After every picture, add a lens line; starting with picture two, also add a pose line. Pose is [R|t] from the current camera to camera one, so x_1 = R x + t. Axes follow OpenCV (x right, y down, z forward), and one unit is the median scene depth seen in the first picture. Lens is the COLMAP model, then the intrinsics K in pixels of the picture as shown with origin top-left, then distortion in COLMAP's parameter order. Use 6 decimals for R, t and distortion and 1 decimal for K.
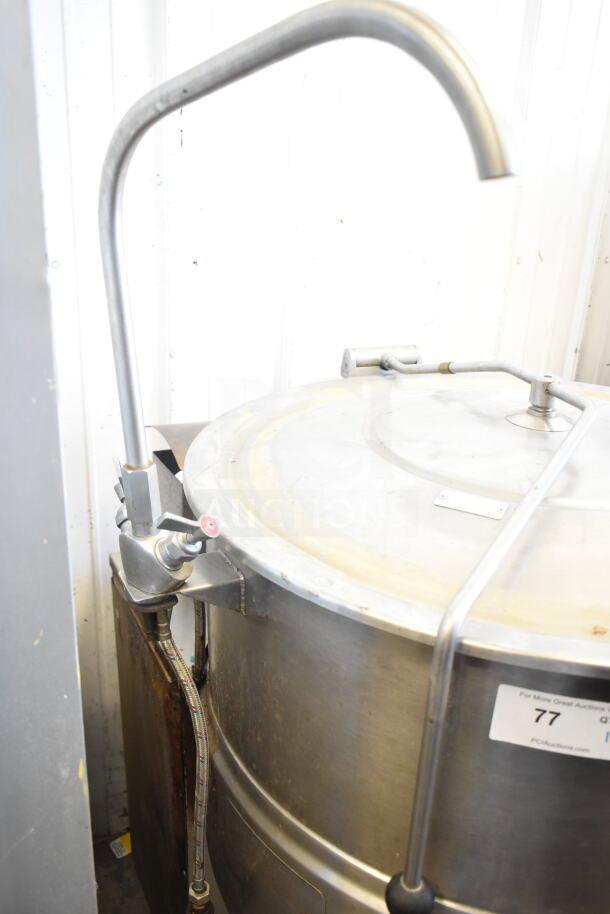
lens RADIAL K [[791.8, 0, 305.0], [0, 791.8, 457.0], [0, 0, 1]] dist [-0.013226, -0.008906]
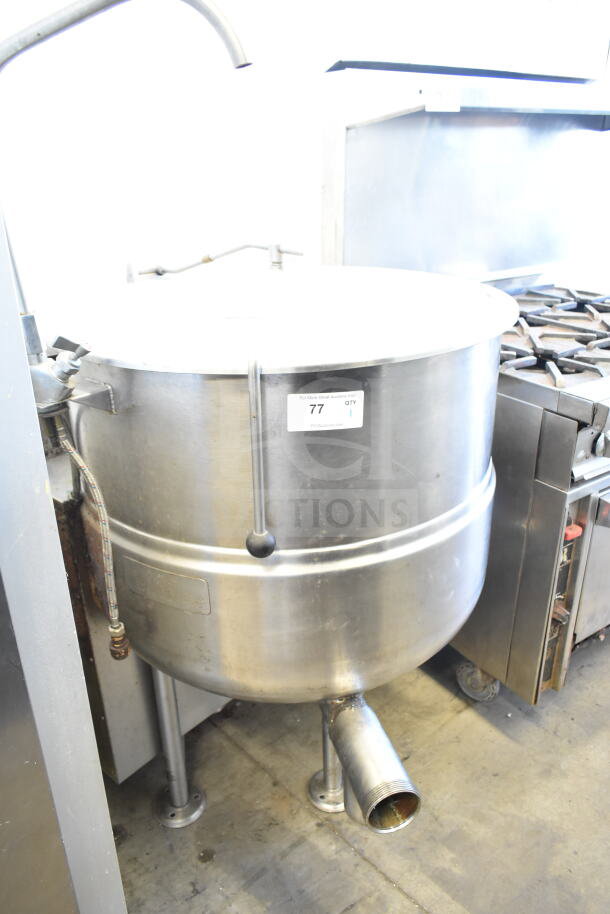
lens RADIAL K [[695.6, 0, 305.0], [0, 695.6, 457.0], [0, 0, 1]] dist [-0.007950, -0.001952]
pose [[0.929062, -0.200160, 0.311095, -0.170475], [0.183788, 0.979590, 0.081401, 0.241714], [-0.321039, -0.018451, 0.946886, -0.350113]]
